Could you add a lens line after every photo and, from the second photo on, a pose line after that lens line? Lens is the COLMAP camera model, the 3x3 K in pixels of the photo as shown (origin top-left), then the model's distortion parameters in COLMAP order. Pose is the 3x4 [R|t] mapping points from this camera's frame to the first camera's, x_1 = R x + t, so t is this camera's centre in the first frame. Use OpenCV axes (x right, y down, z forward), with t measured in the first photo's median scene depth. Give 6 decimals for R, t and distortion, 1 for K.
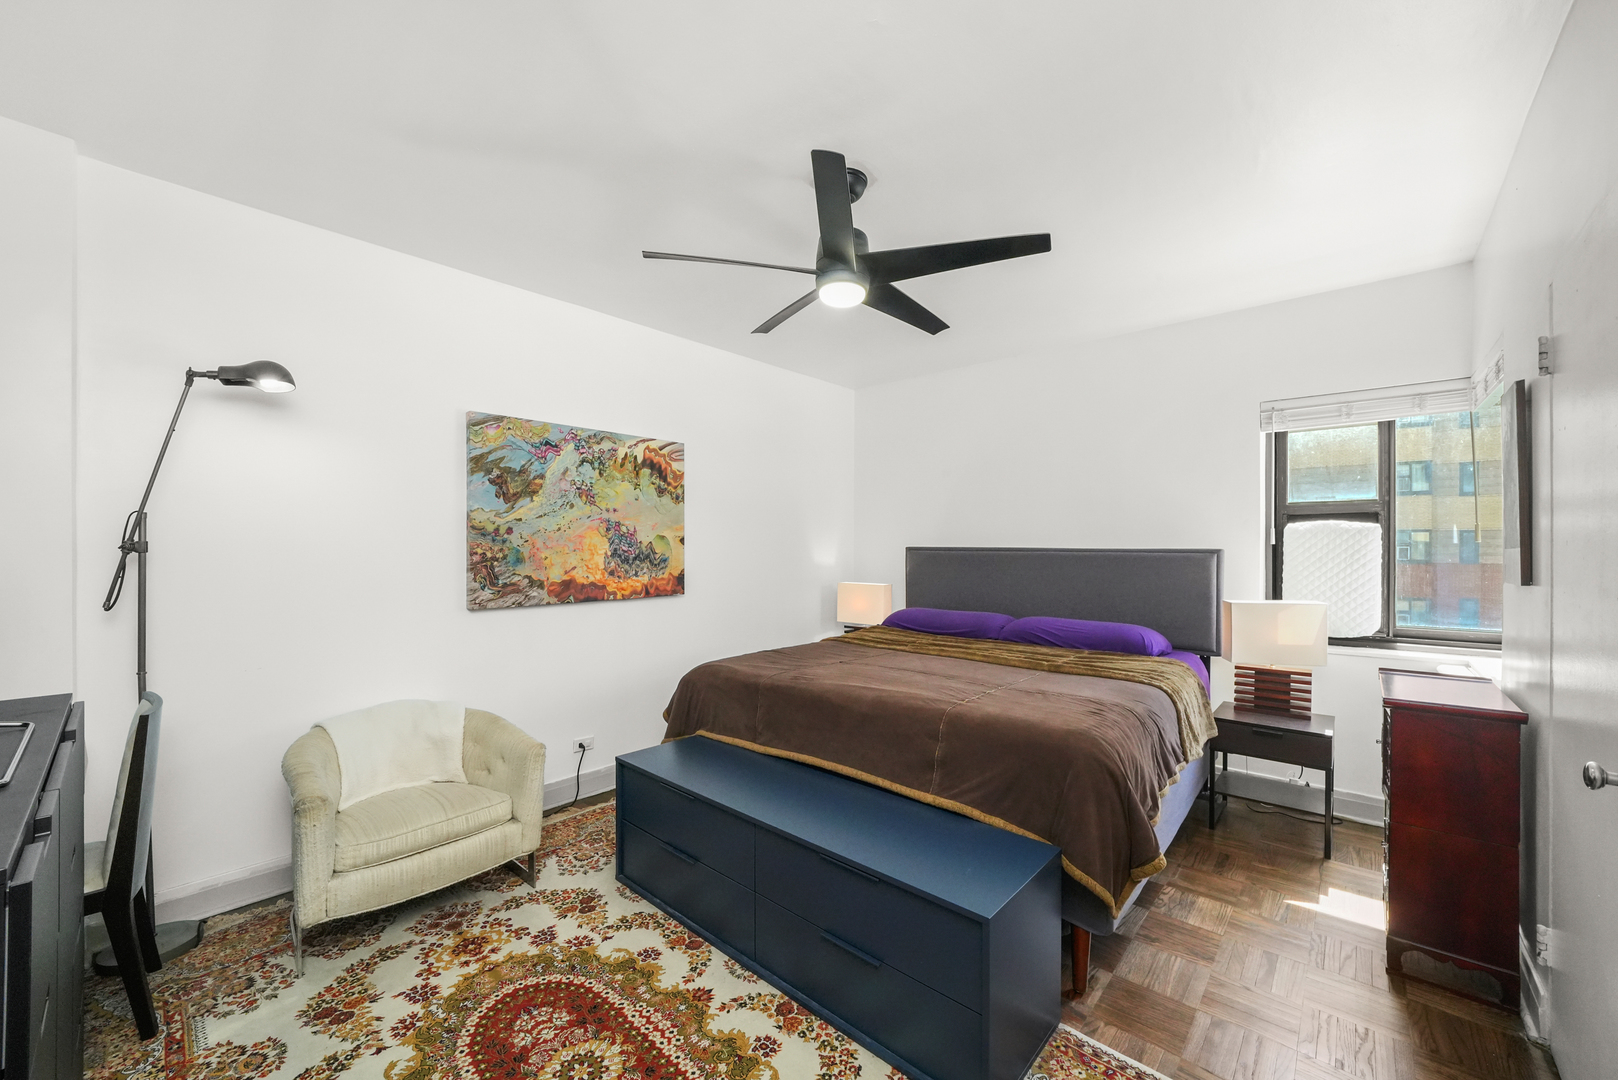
lens RADIAL K [[609.7, 0, 843.4], [0, 609.7, 549.3], [0, 0, 1]] dist [-0.001059, 0.000041]
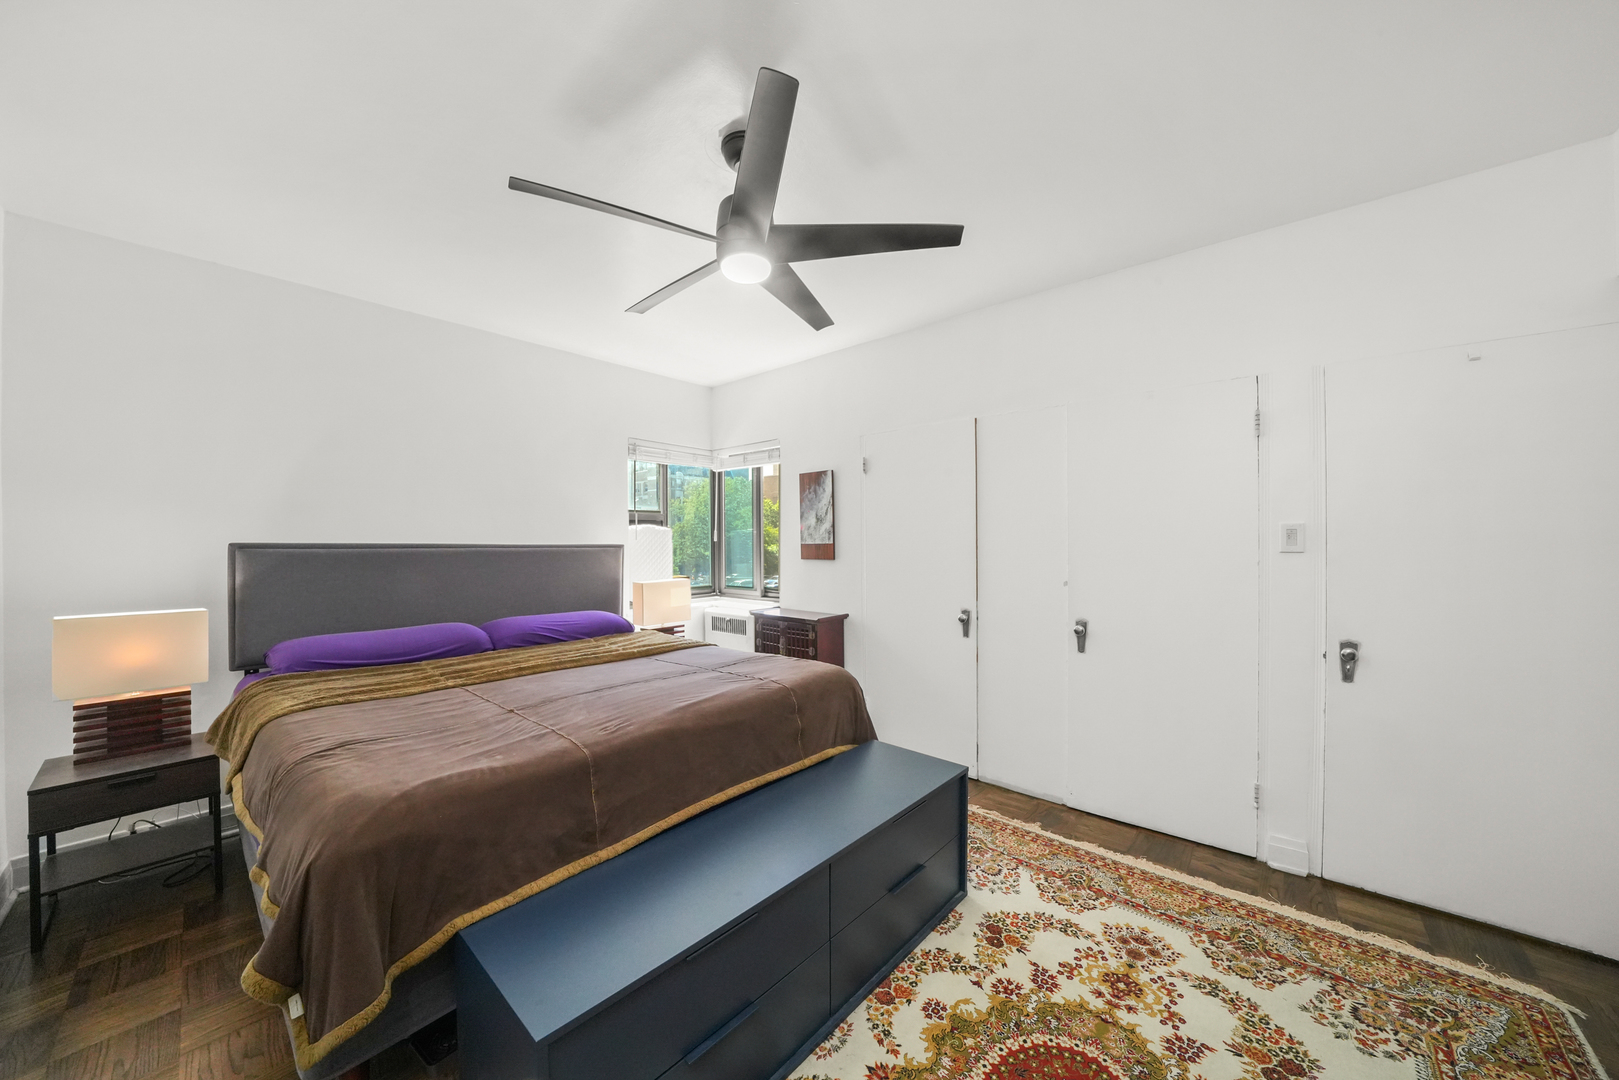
lens RADIAL K [[558.6, 0, 804.9], [0, 558.6, 553.0], [0, 0, 1]] dist [0.020812, 0.000088]
pose [[0.041825, -0.002186, 0.999123, -0.954178], [0.006028, 0.999980, 0.001935, 0.022231], [-0.999107, 0.005942, 0.041837, 1.012199]]
